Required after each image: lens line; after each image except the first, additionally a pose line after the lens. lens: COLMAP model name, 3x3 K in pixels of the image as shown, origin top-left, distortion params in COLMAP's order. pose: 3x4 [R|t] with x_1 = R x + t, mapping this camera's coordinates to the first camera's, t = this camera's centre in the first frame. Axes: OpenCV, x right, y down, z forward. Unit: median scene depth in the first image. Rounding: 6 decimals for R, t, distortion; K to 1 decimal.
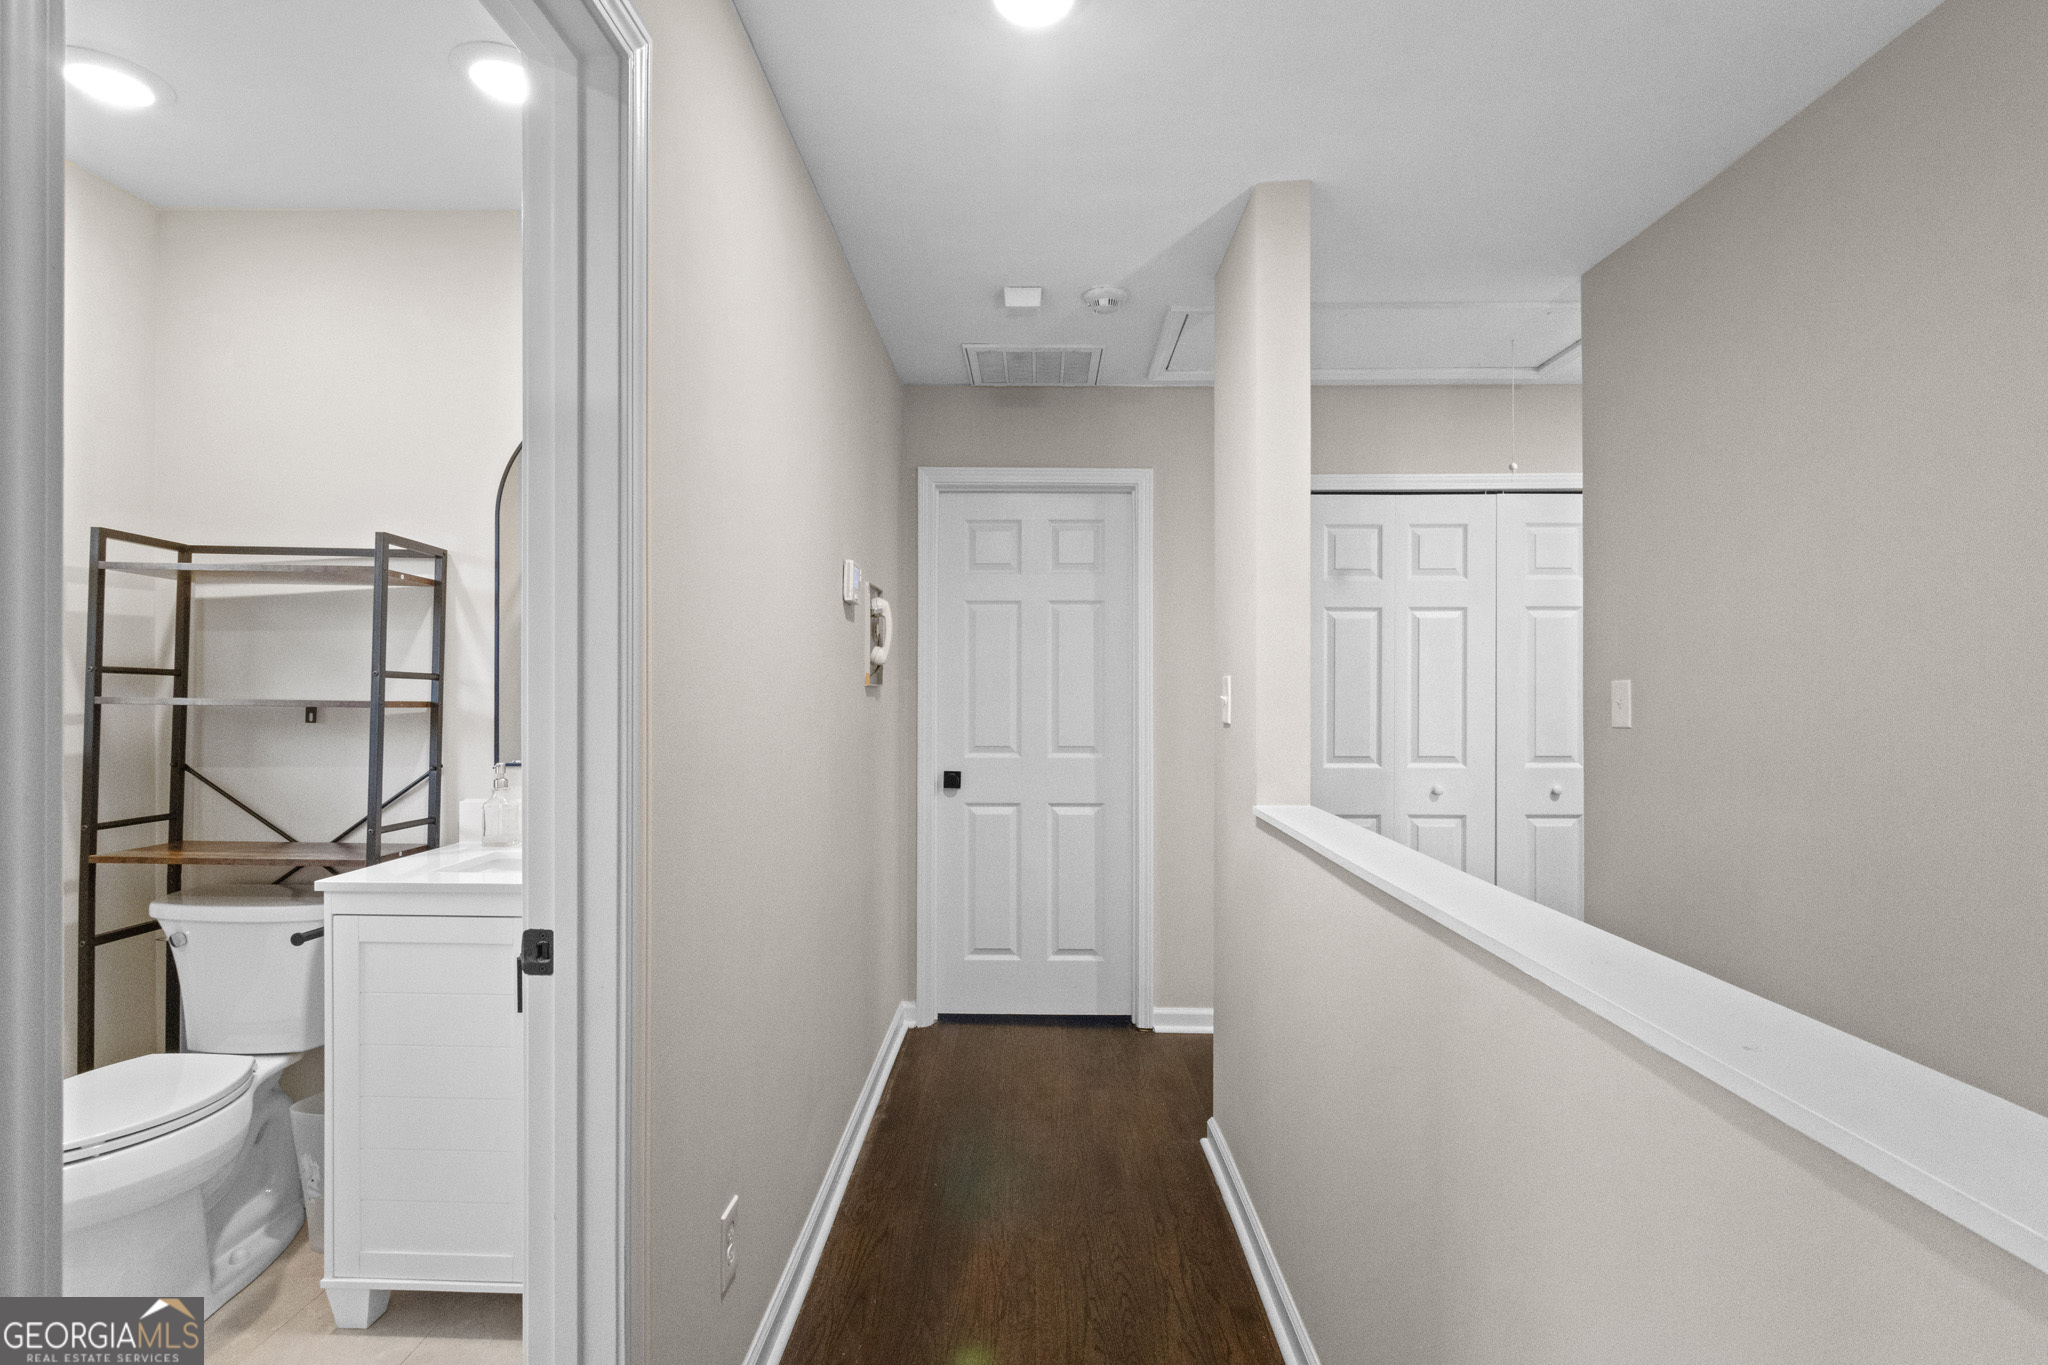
lens RADIAL K [[984.5, 0, 1005.8], [0, 984.5, 690.9], [0, 0, 1]] dist [-0.002456, -0.000625]
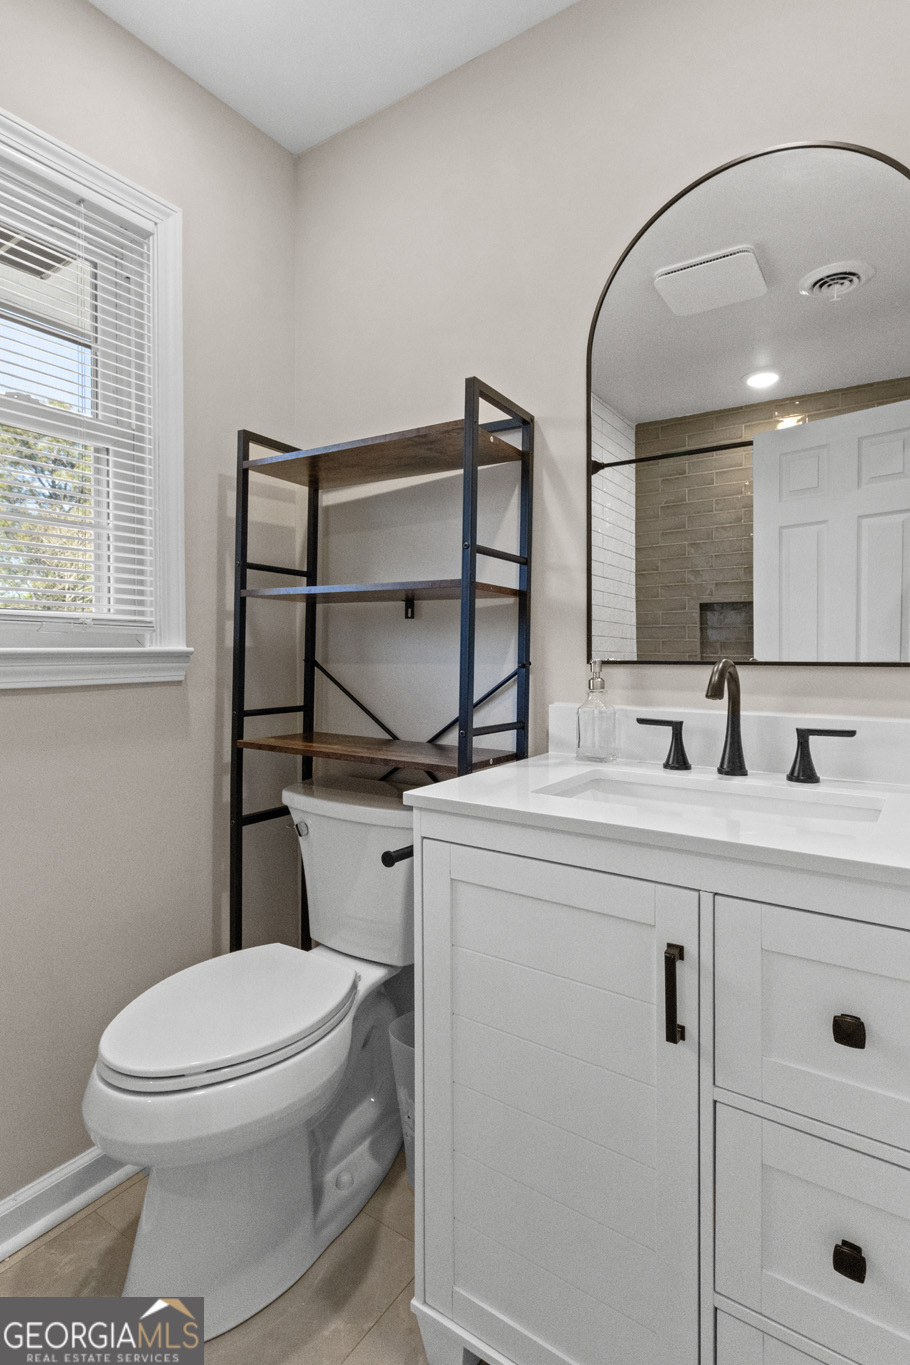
lens RADIAL K [[679.2, 0, 458.6], [0, 679.2, 659.8], [0, 0, 1]] dist [0.000169, 0.000263]
pose [[0.840088, 0.001917, -0.542447, -0.314220], [0.003964, 0.999945, 0.009673, 0.069903], [0.542435, -0.010276, 0.840035, 0.481172]]
